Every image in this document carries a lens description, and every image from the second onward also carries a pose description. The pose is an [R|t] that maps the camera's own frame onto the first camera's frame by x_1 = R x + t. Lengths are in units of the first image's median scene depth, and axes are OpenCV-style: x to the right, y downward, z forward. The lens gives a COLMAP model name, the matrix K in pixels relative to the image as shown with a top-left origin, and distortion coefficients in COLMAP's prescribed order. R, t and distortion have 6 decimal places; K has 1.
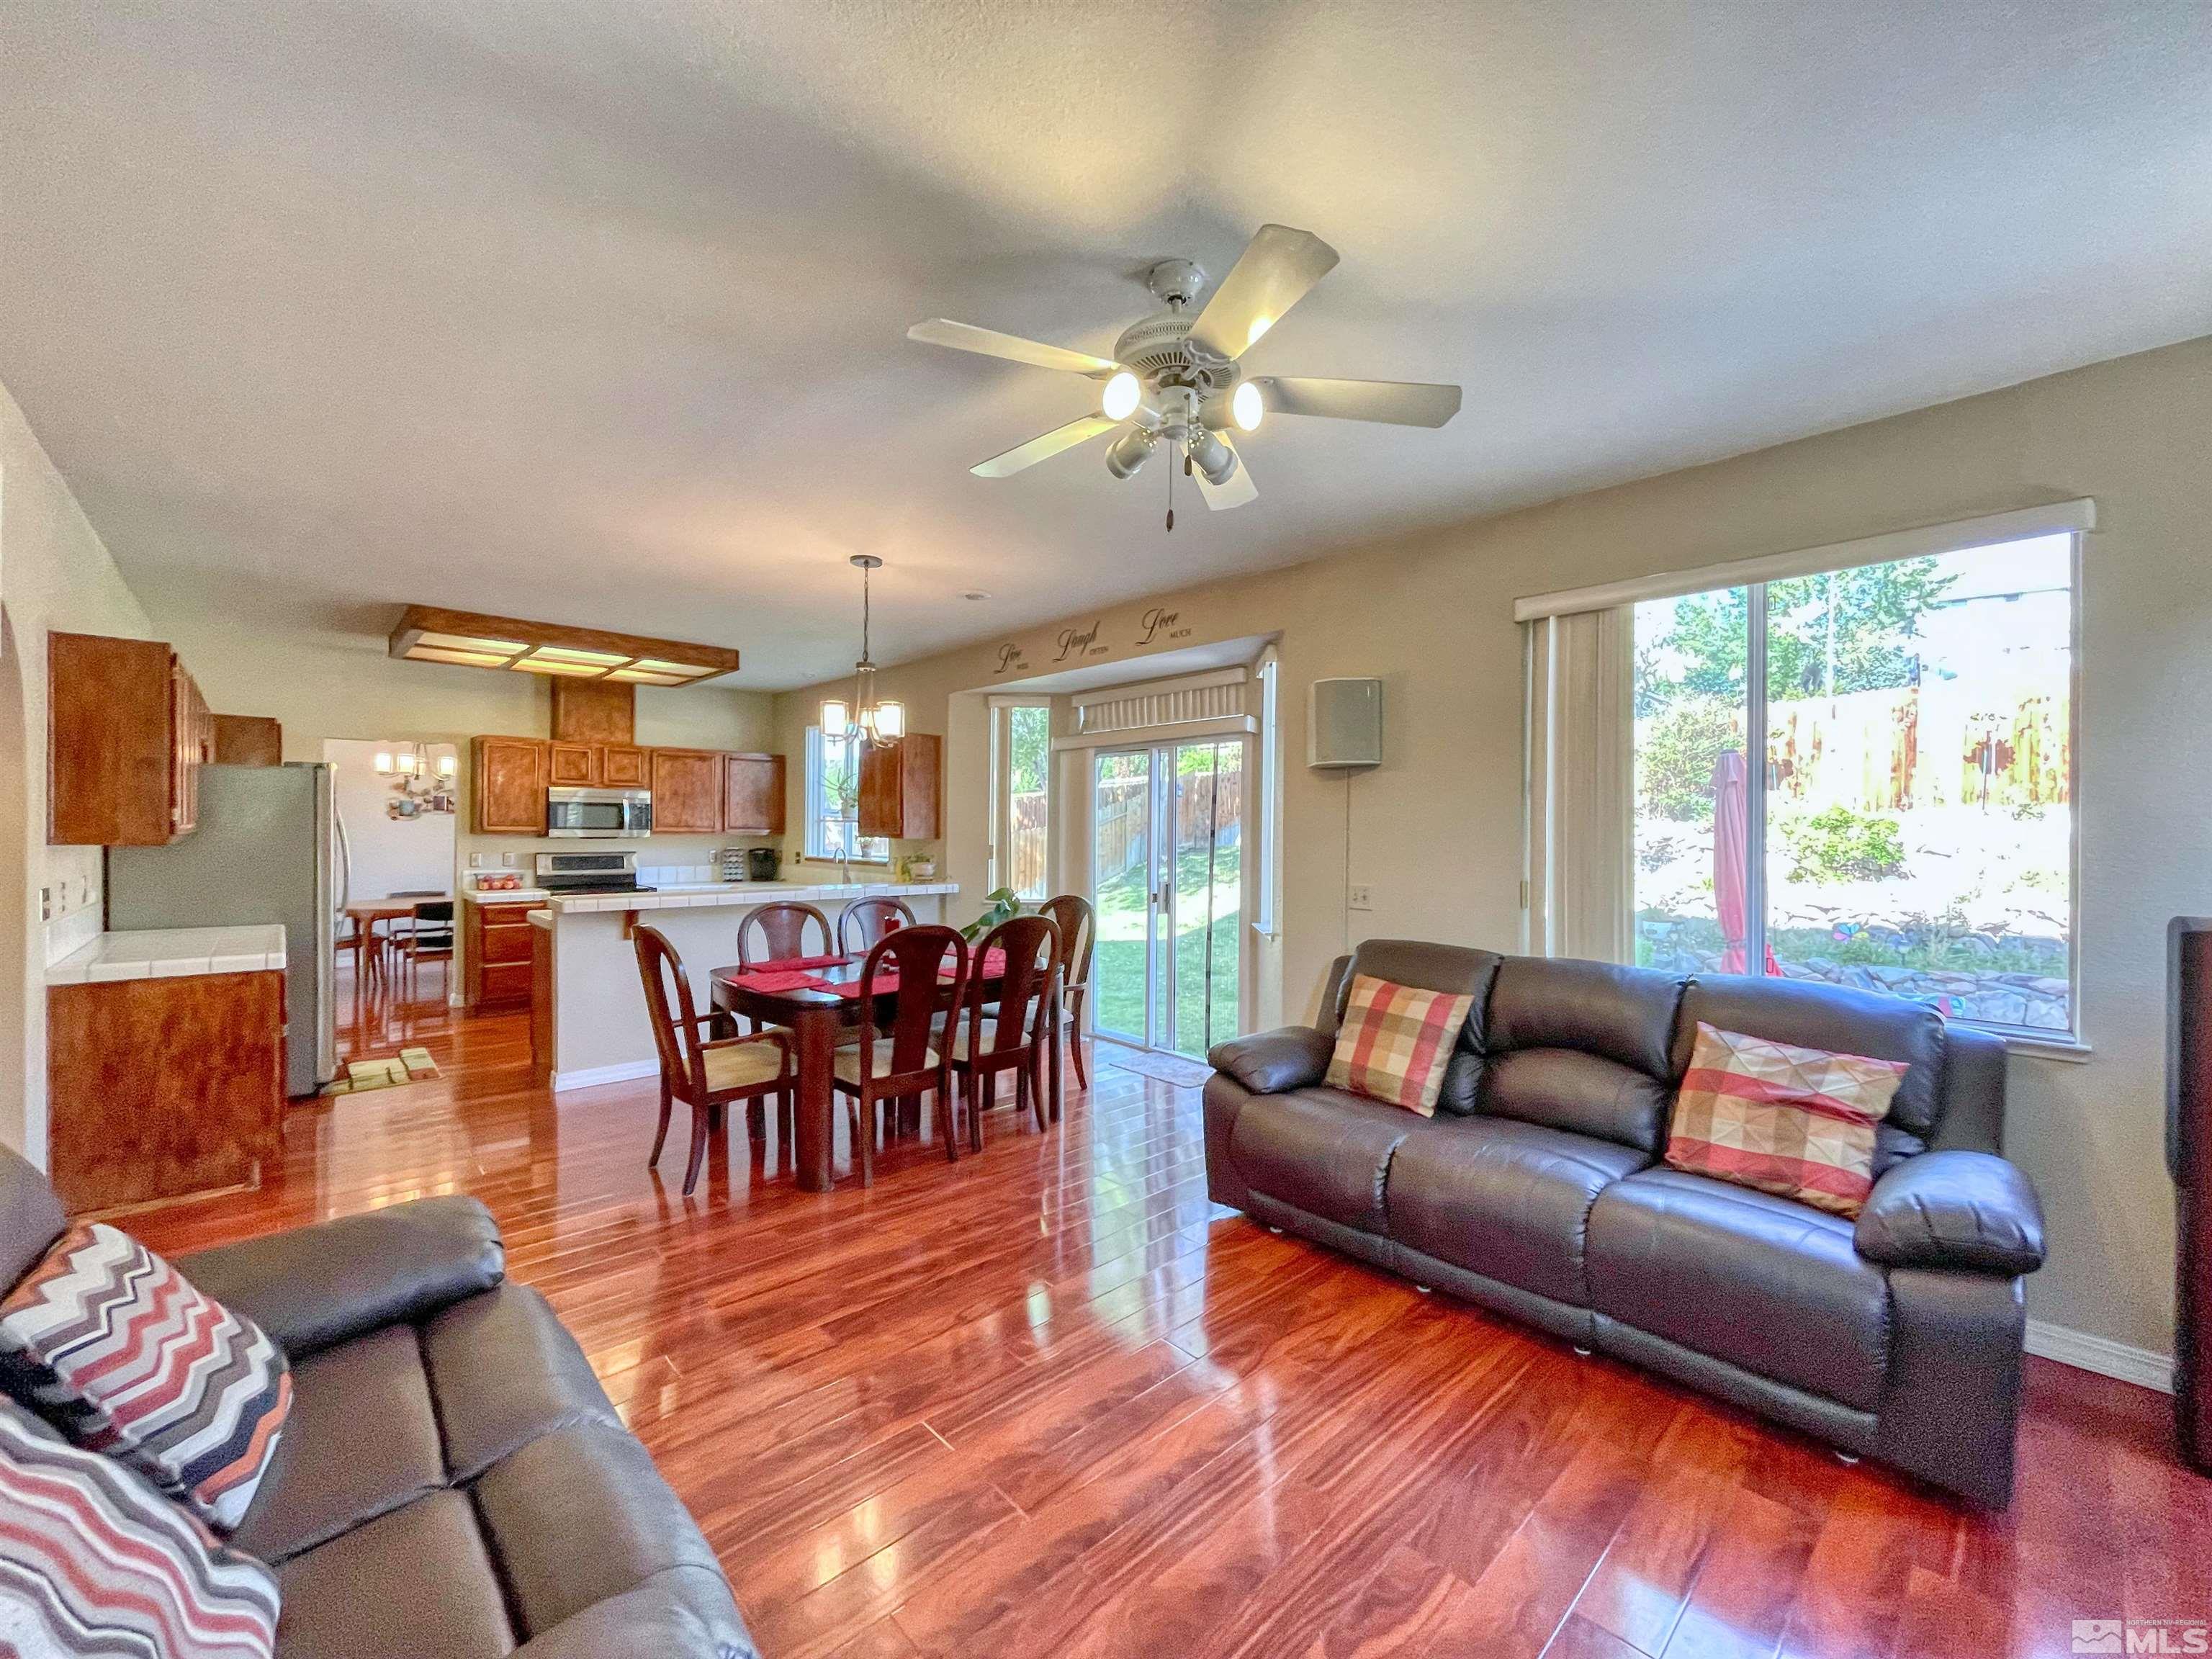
lens RADIAL K [[894.9, 0, 1113.3], [0, 894.9, 839.7], [0, 0, 1]] dist [-0.006980, 0.003310]
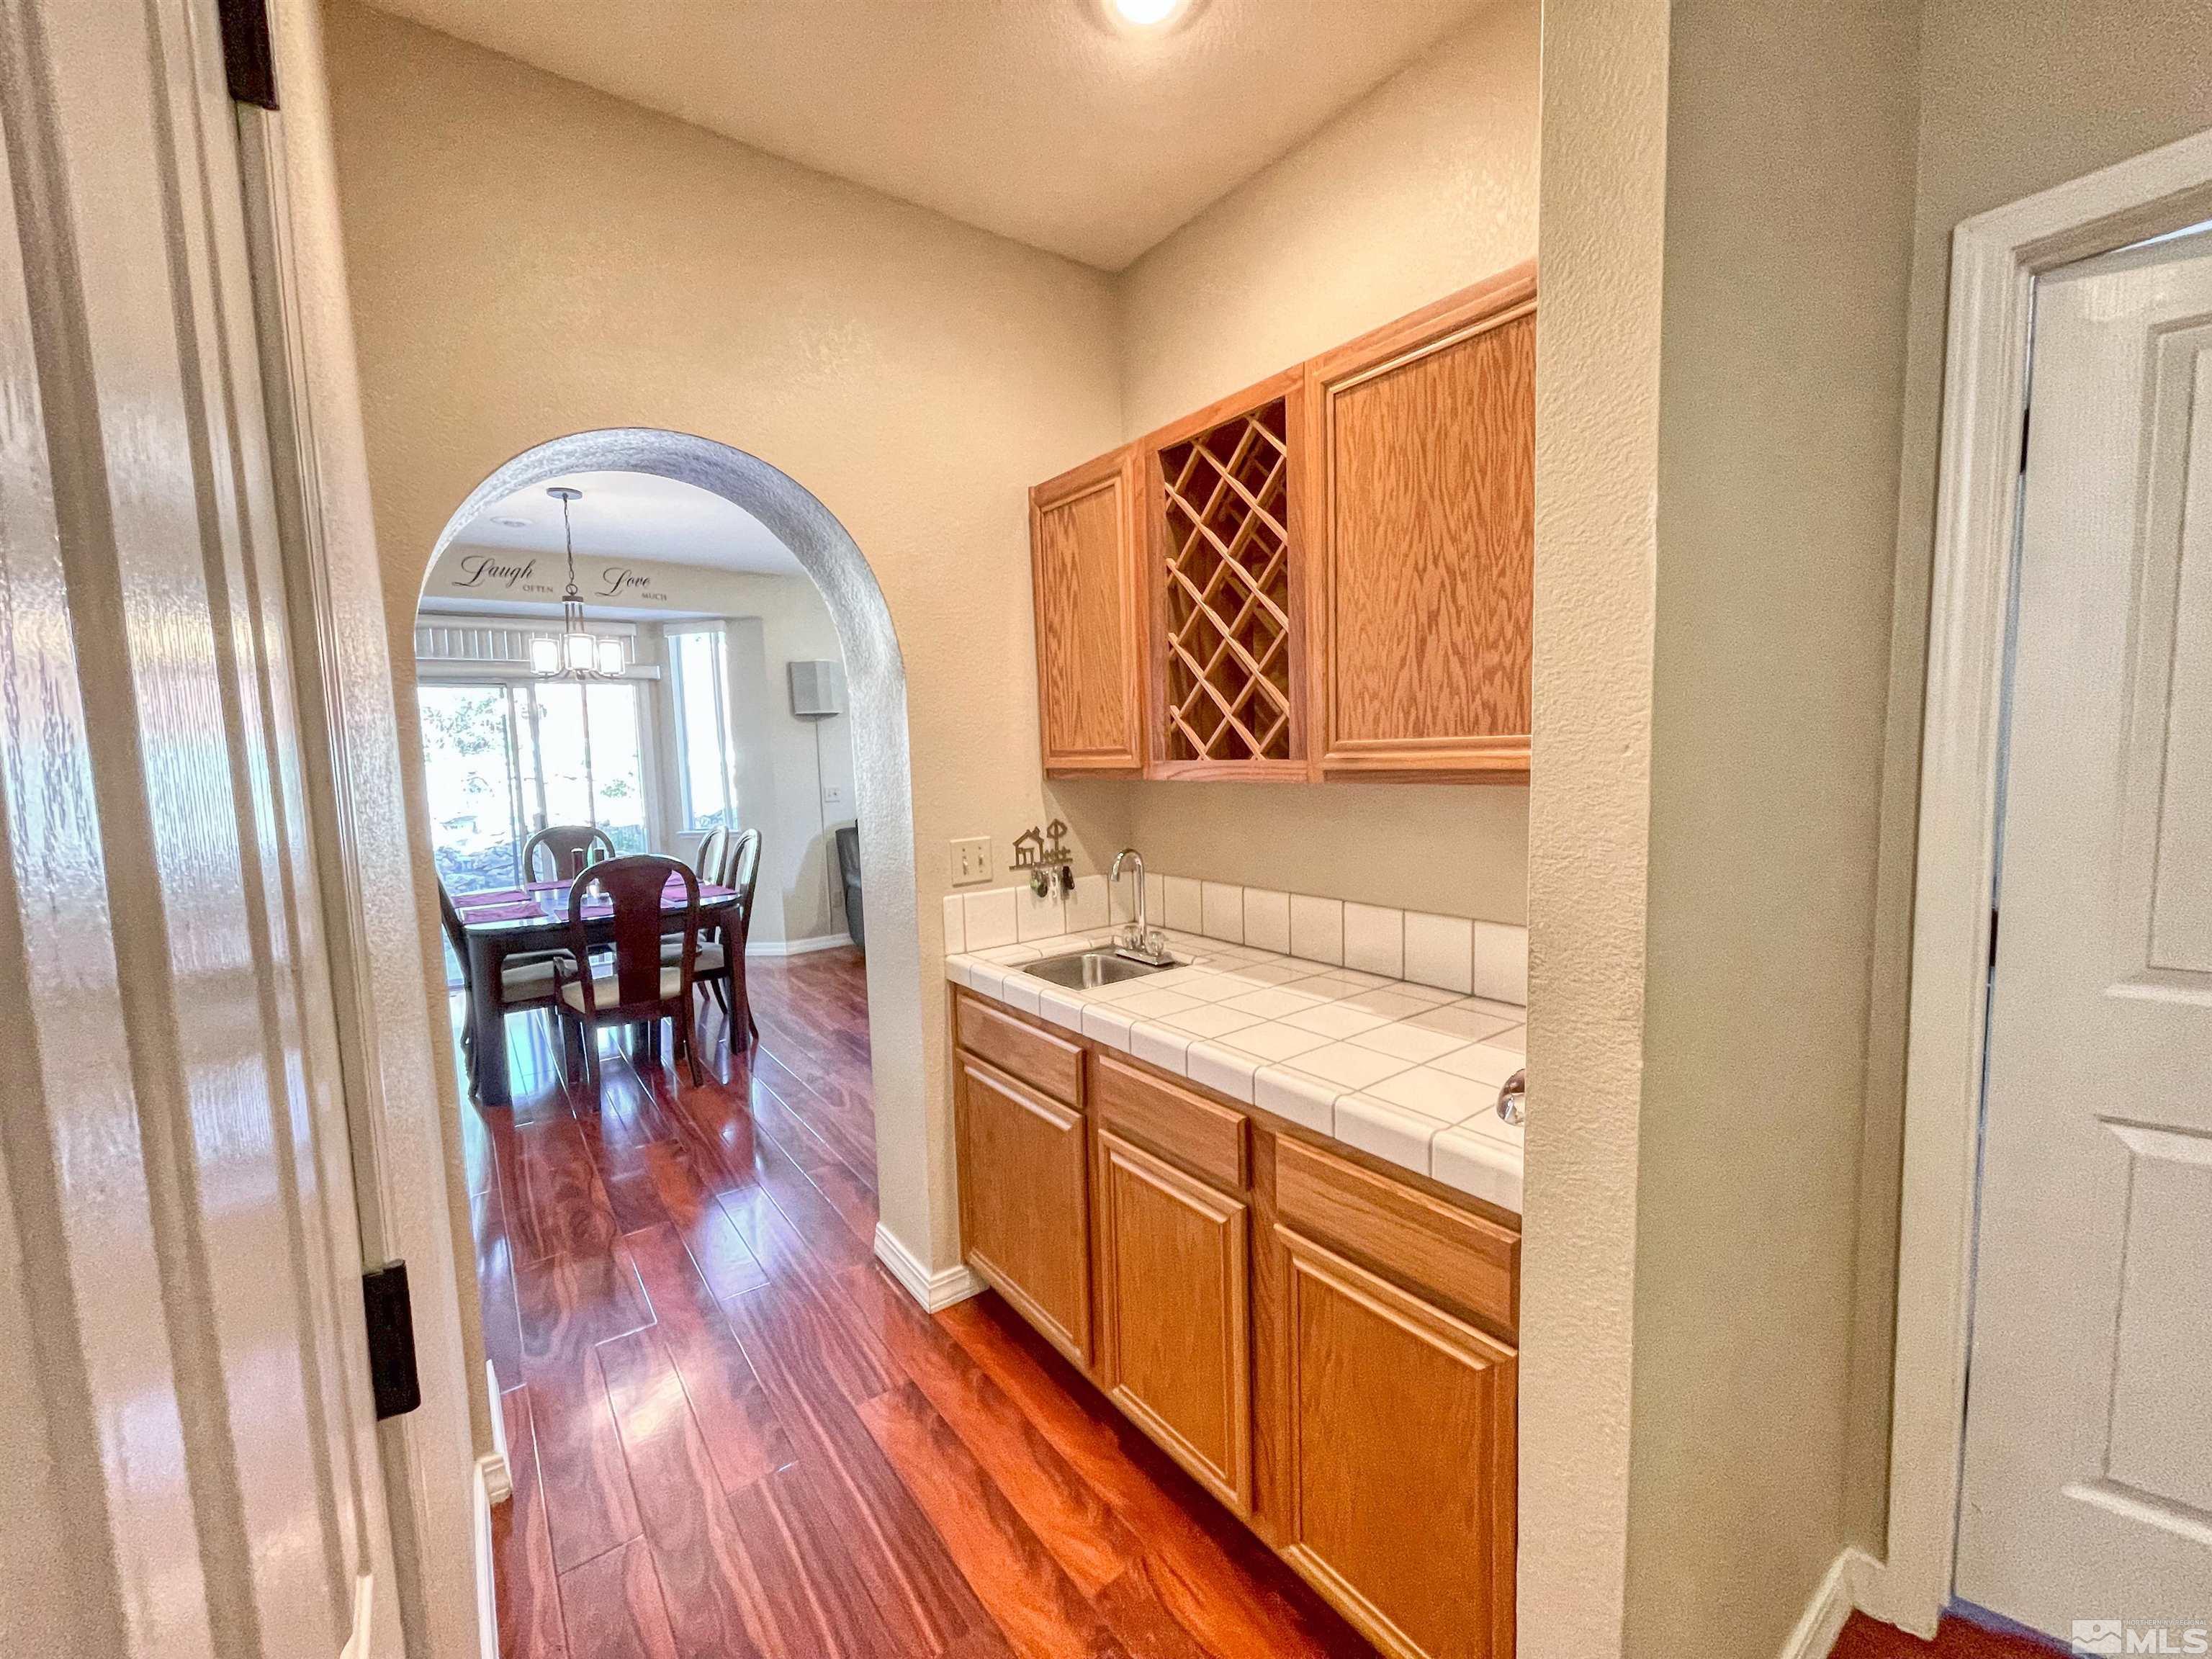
lens RADIAL K [[894.9, 0, 1103.3], [0, 894.9, 820.7], [0, 0, 1]] dist [-0.006980, 0.003310]
pose [[0.109115, -0.093346, 0.989637, -1.134270], [0.047143, 0.994947, 0.088649, -0.007261], [-0.992911, 0.036982, 0.112964, 0.284243]]
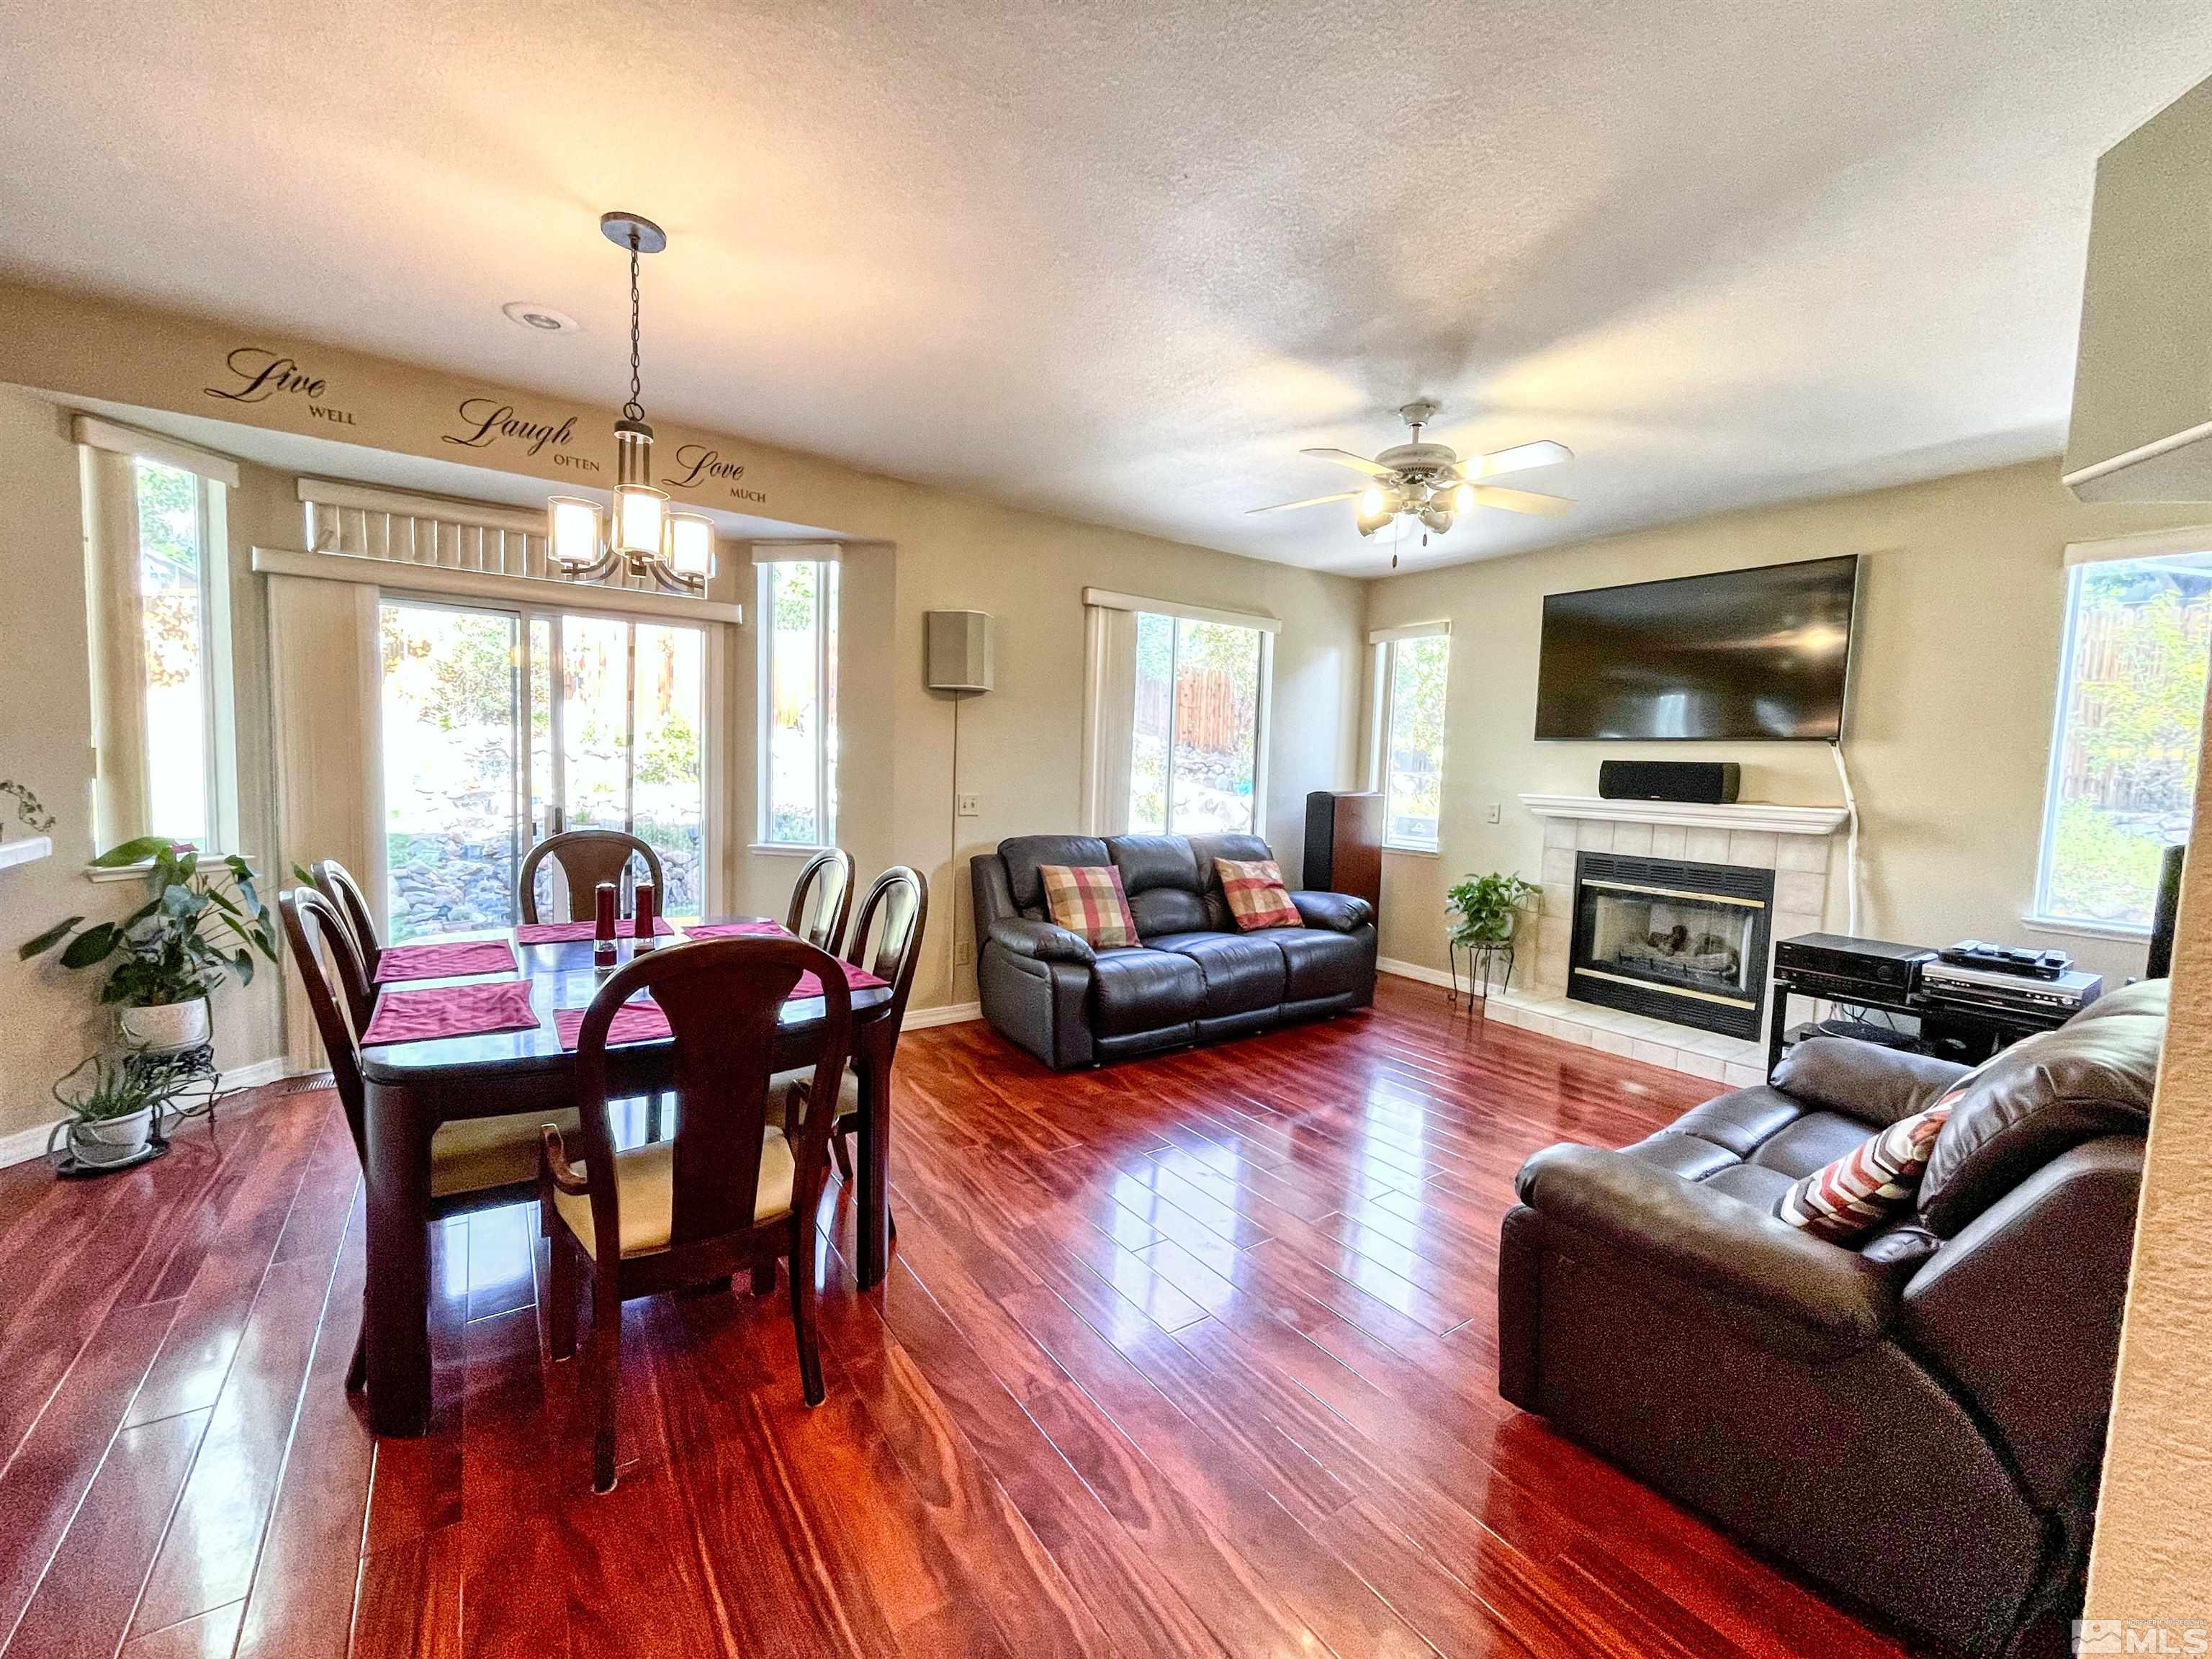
lens RADIAL K [[894.9, 0, 1108.9], [0, 894.9, 825.8], [0, 0, 1]] dist [-0.006980, 0.003310]
pose [[0.133575, -0.072966, 0.988349, -0.737370], [-0.022411, 0.996809, 0.076619, -0.001200], [-0.990785, -0.032384, 0.131513, 0.585560]]
